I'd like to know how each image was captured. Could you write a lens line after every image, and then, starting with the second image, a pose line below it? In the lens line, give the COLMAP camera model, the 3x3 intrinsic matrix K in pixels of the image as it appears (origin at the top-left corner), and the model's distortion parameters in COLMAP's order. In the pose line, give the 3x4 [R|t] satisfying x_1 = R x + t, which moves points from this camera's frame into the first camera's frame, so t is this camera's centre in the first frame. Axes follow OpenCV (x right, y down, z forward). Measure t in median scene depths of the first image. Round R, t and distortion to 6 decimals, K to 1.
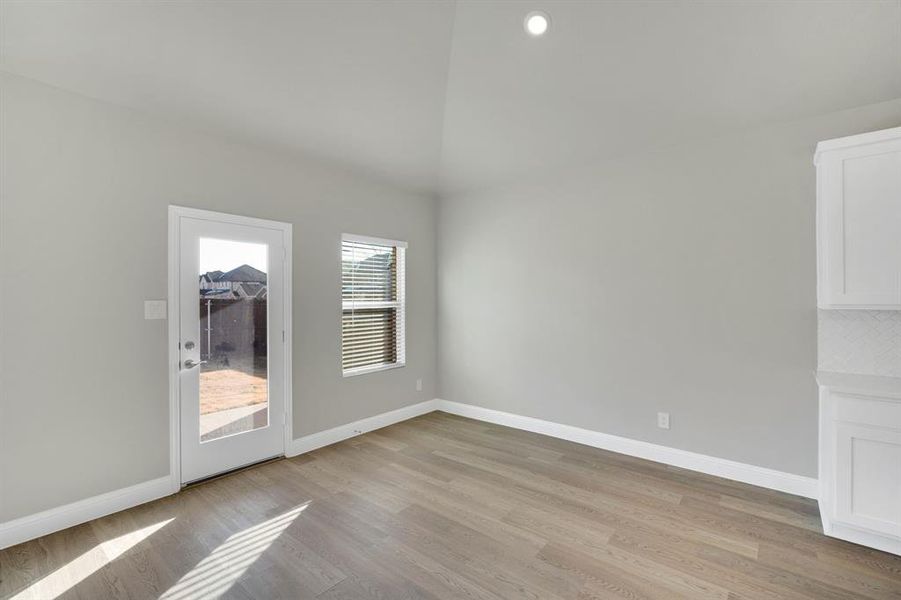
lens RADIAL K [[394.1, 0, 444.2], [0, 394.1, 302.7], [0, 0, 1]] dist [-0.007349, -0.000556]
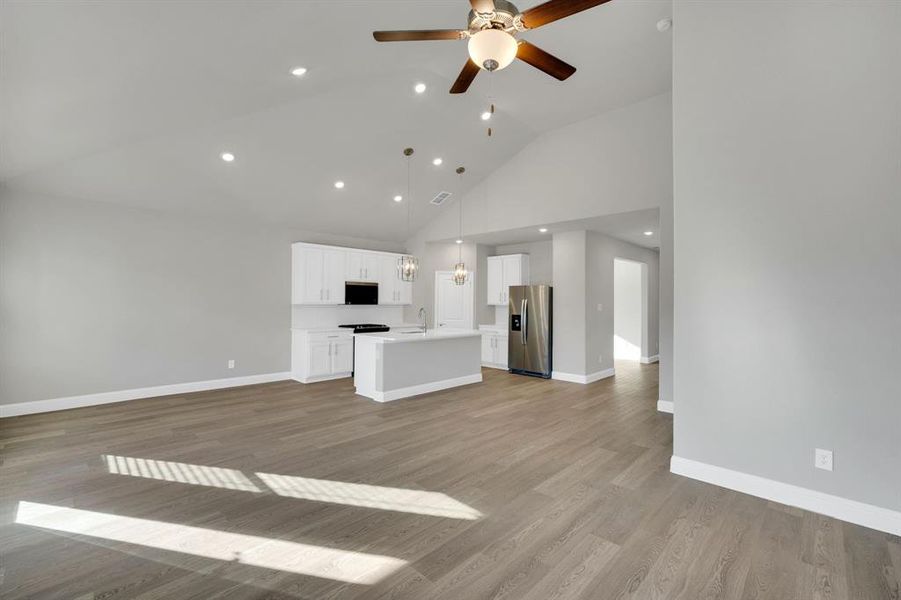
lens RADIAL K [[394.1, 0, 451.5], [0, 394.1, 300.5], [0, 0, 1]] dist [-0.007349, -0.000556]
pose [[0.076114, 0.004794, 0.997088, -1.520836], [-0.004778, 0.999979, -0.004443, -0.002994], [-0.997088, -0.004426, 0.076135, -0.237023]]
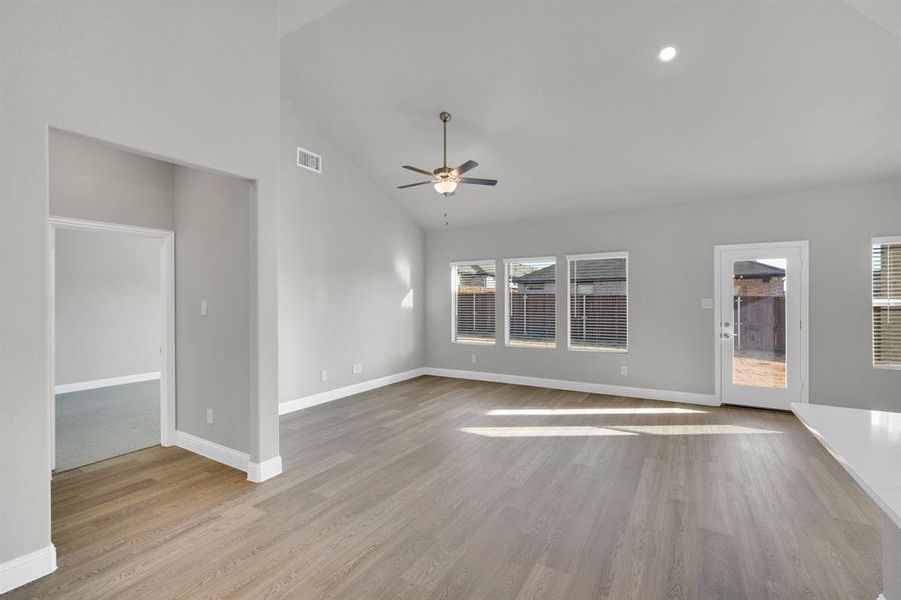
lens RADIAL K [[394.1, 0, 448.4], [0, 394.1, 299.4], [0, 0, 1]] dist [-0.007349, -0.000556]
pose [[0.143362, 0.004859, -0.989658, 0.946182], [-0.000702, 0.999988, 0.004808, -0.010022], [0.989670, 0.000006, 0.143364, -0.491939]]
